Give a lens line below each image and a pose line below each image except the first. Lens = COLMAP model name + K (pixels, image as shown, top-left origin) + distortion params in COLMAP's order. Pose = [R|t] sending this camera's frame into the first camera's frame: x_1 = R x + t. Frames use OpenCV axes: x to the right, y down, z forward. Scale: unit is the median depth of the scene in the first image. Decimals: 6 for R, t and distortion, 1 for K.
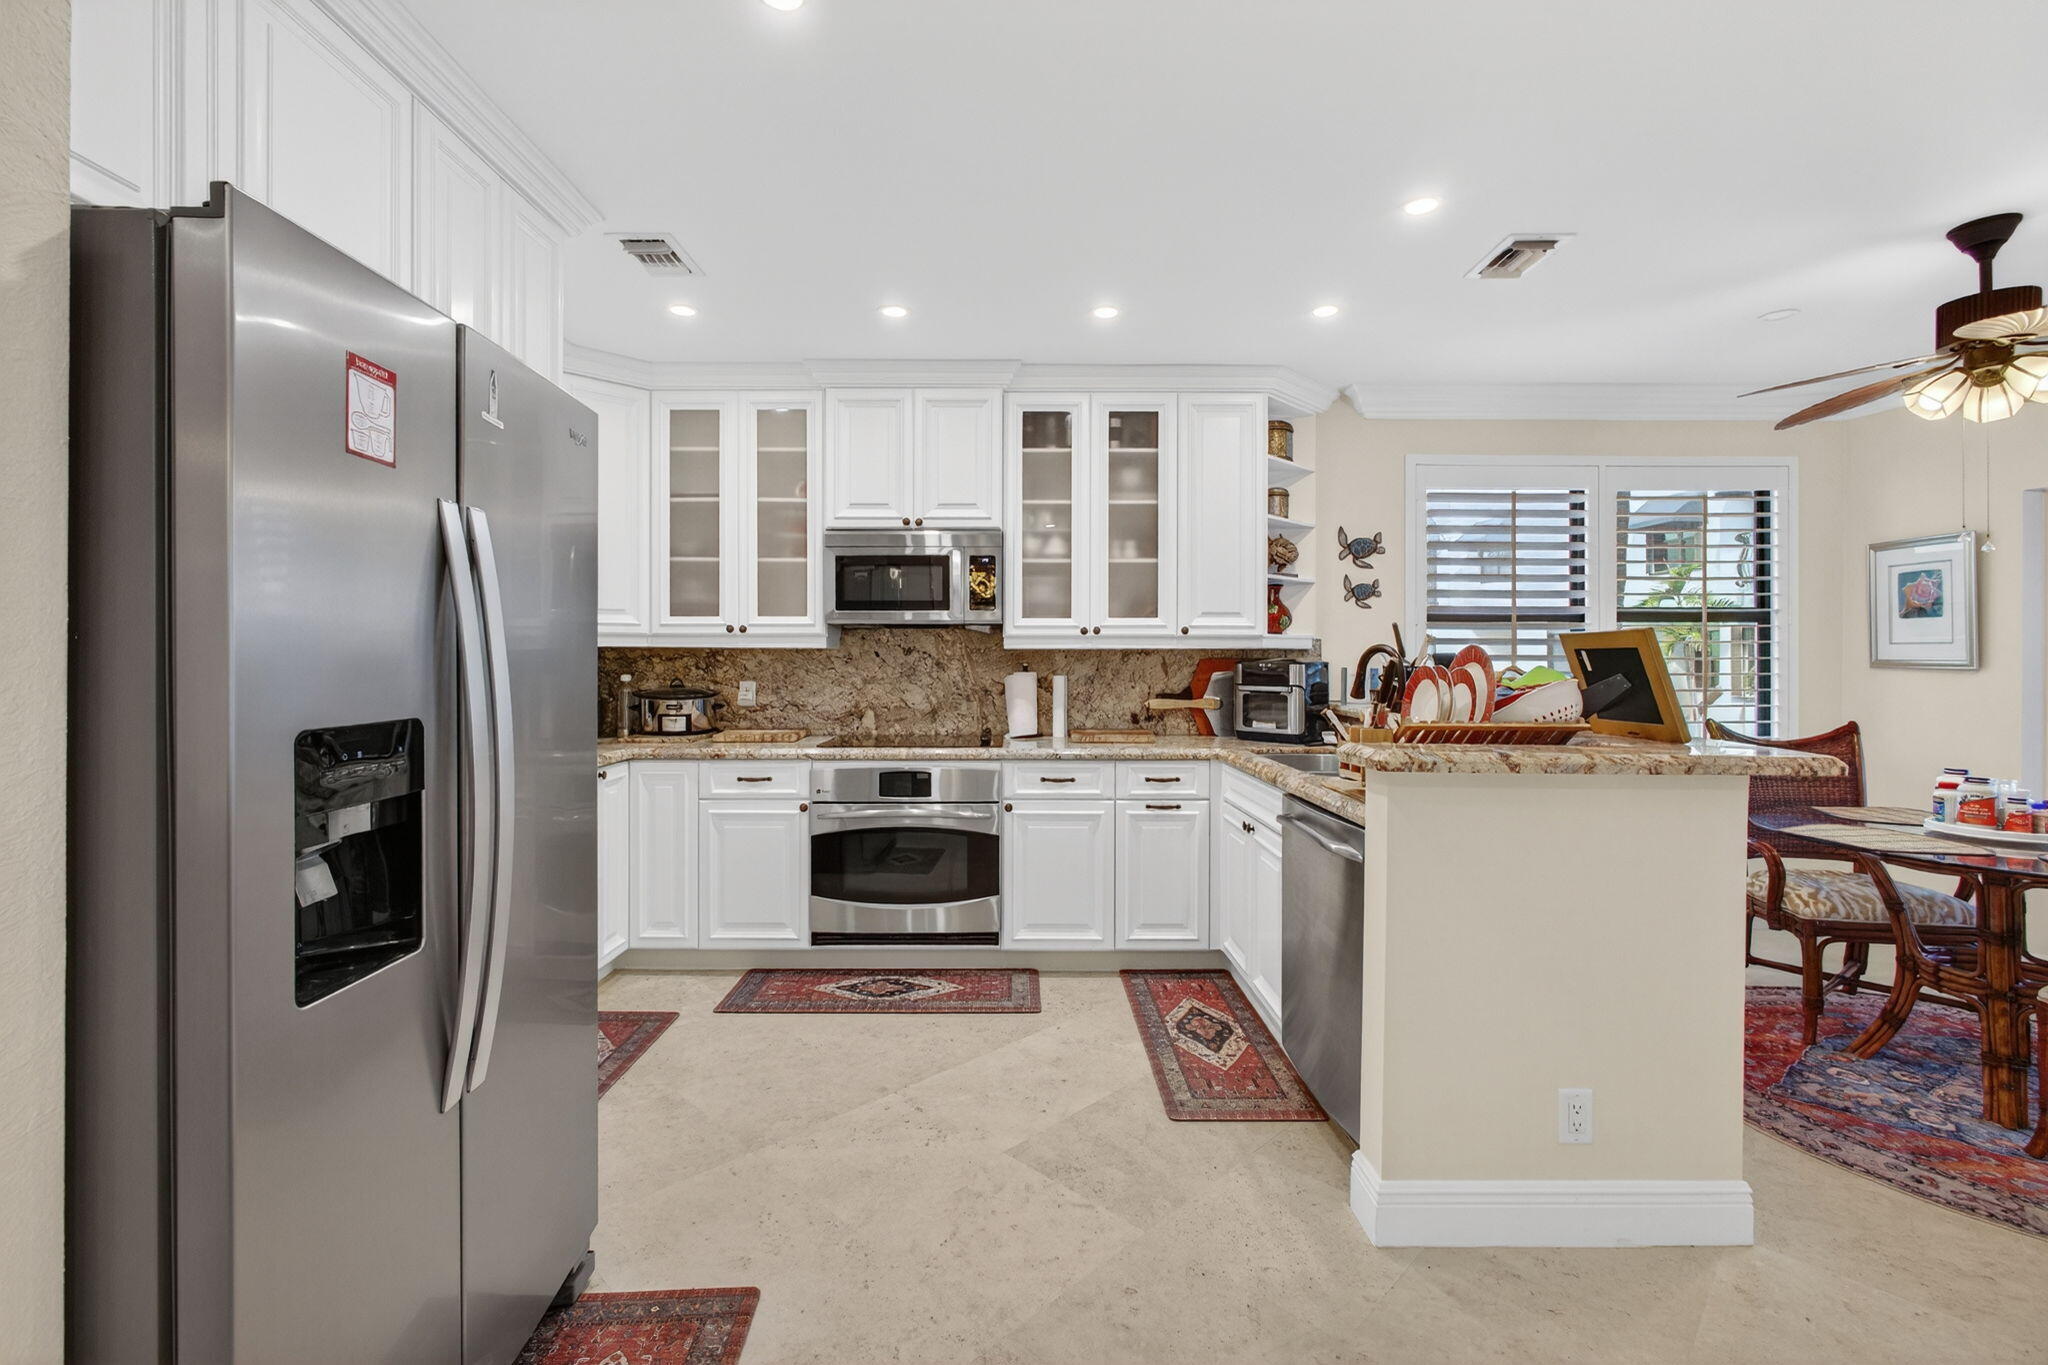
lens RADIAL K [[888.6, 0, 1014.7], [0, 888.6, 670.8], [0, 0, 1]] dist [-0.000268, 0.000173]
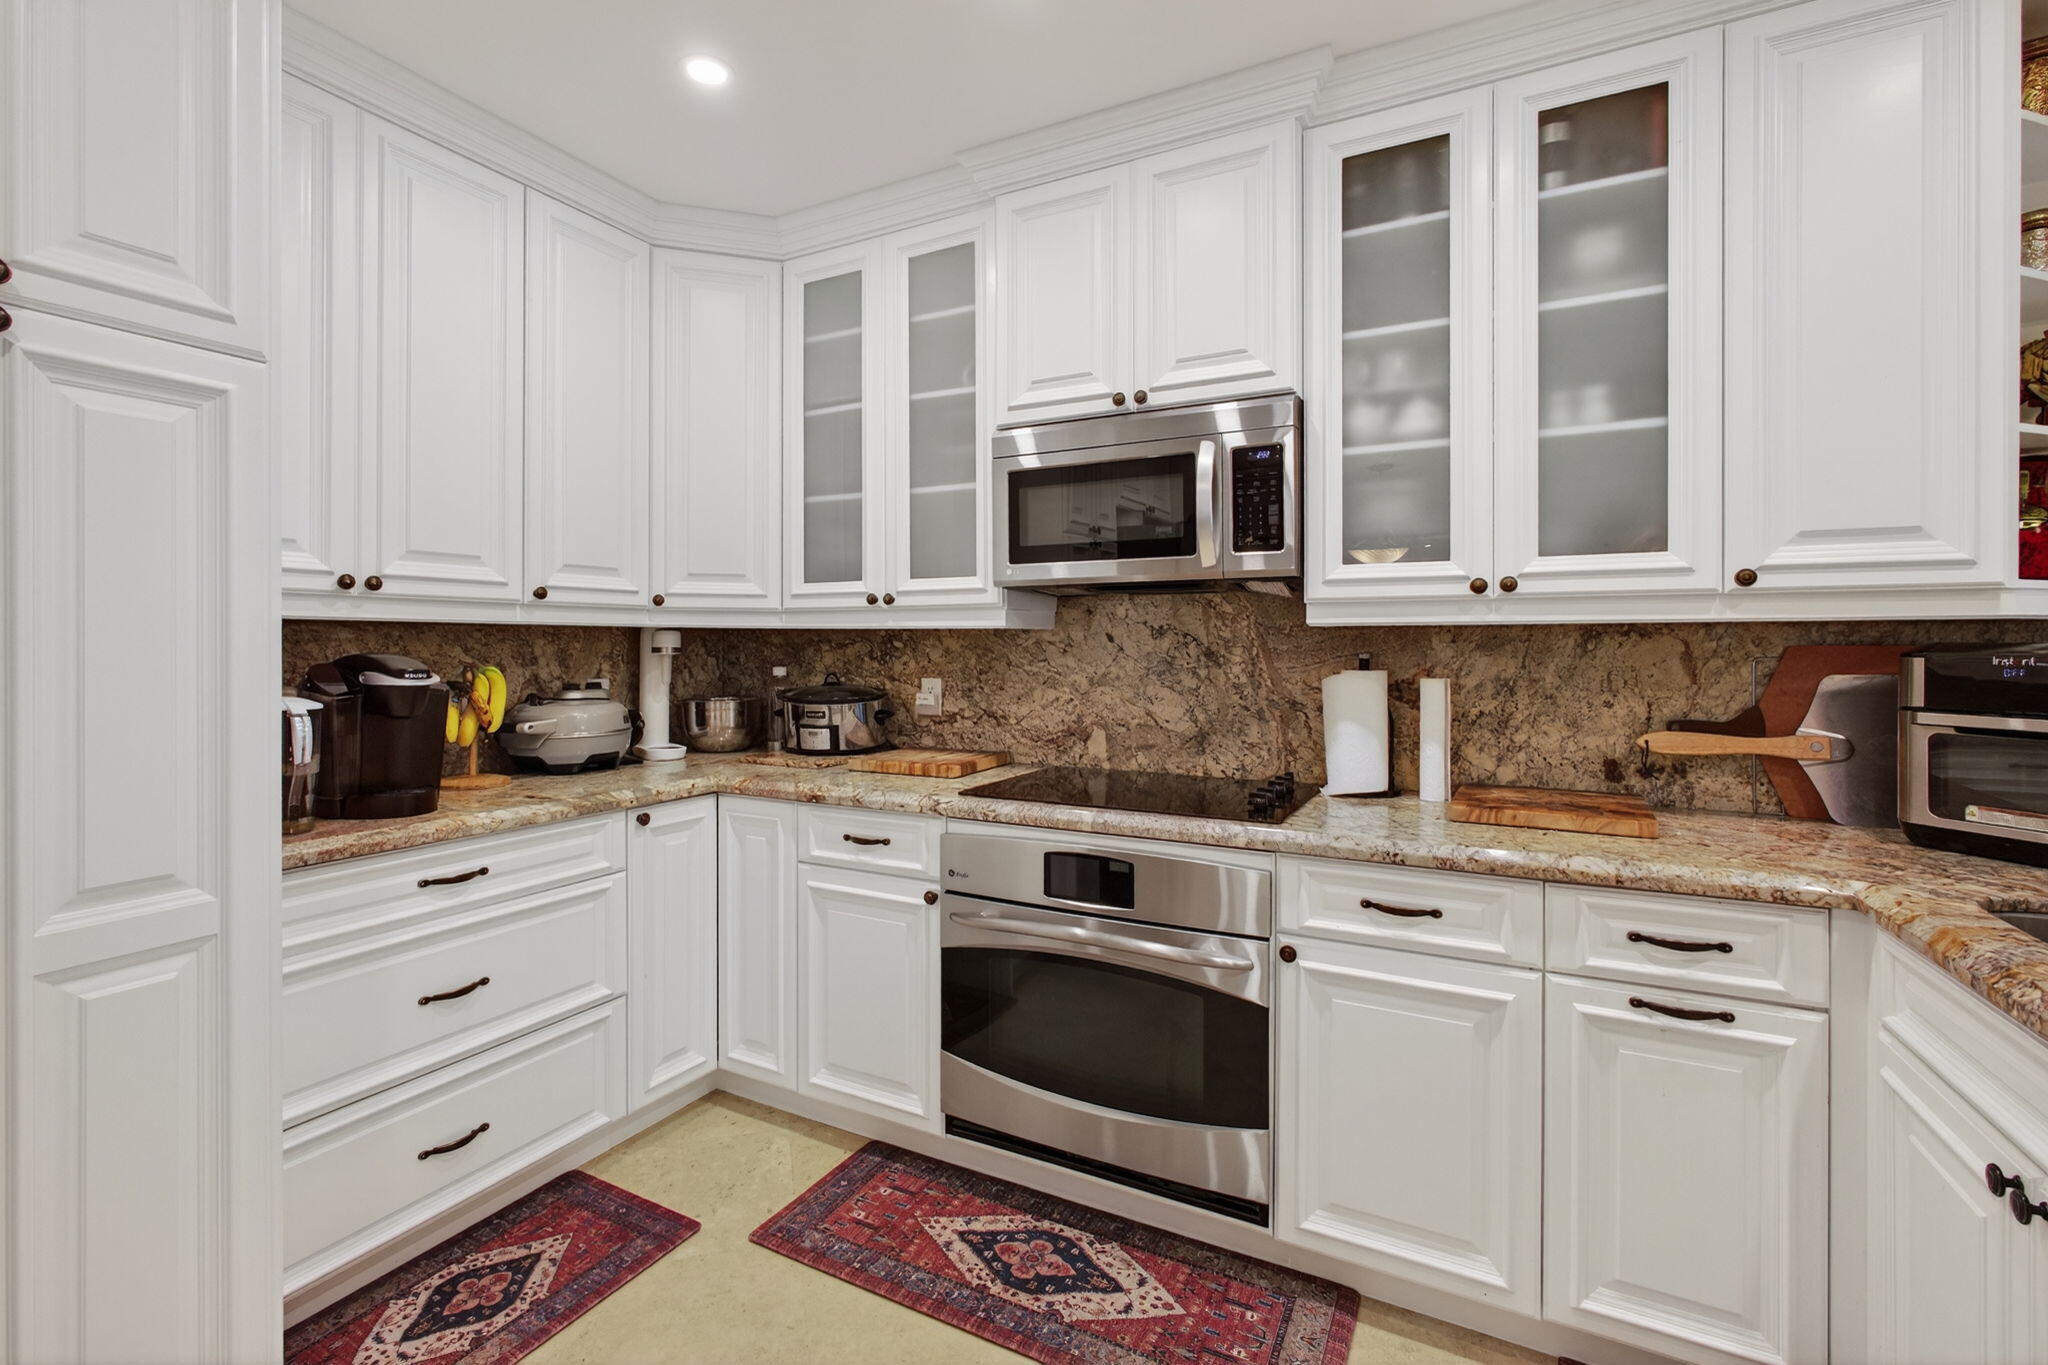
lens RADIAL K [[894.4, 0, 1020.7], [0, 894.4, 647.6], [0, 0, 1]] dist [-0.003703, 0.000282]
pose [[0.885111, 0.001399, -0.465378, 0.083611], [-0.007346, 0.999913, -0.010967, -0.004956], [0.465323, 0.013126, 0.885044, 0.463033]]
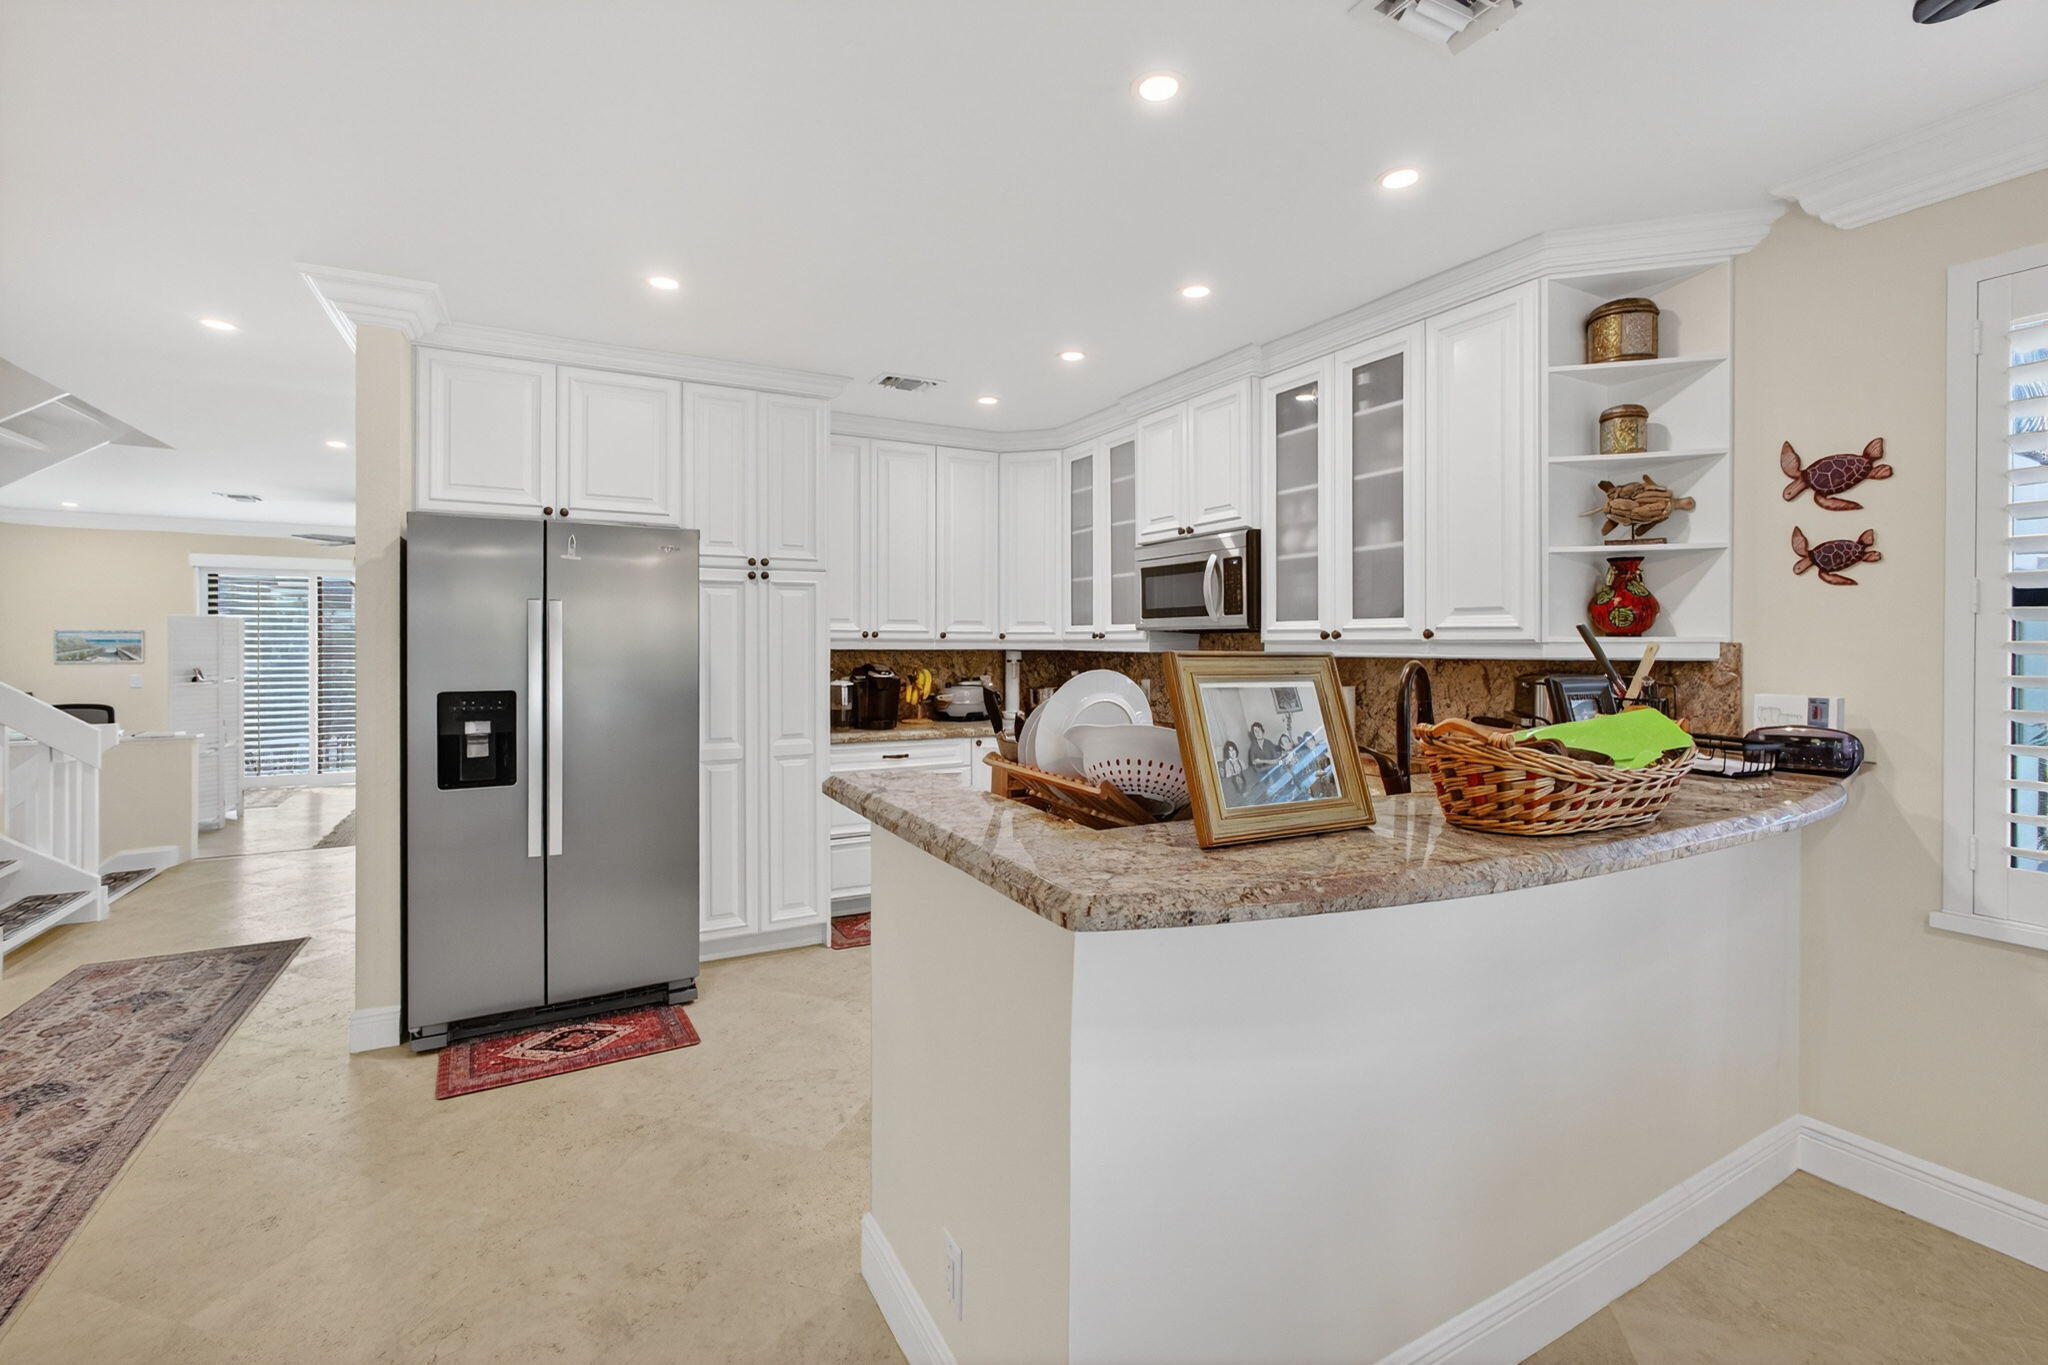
lens RADIAL K [[882.7, 0, 1023.8], [0, 882.7, 661.1], [0, 0, 1]] dist [-0.000246, 0.001032]
pose [[0.477452, 0.019163, -0.878449, 0.679817], [-0.014937, 0.999795, 0.013692, -0.027319], [0.878531, 0.006584, 0.477640, 0.341529]]
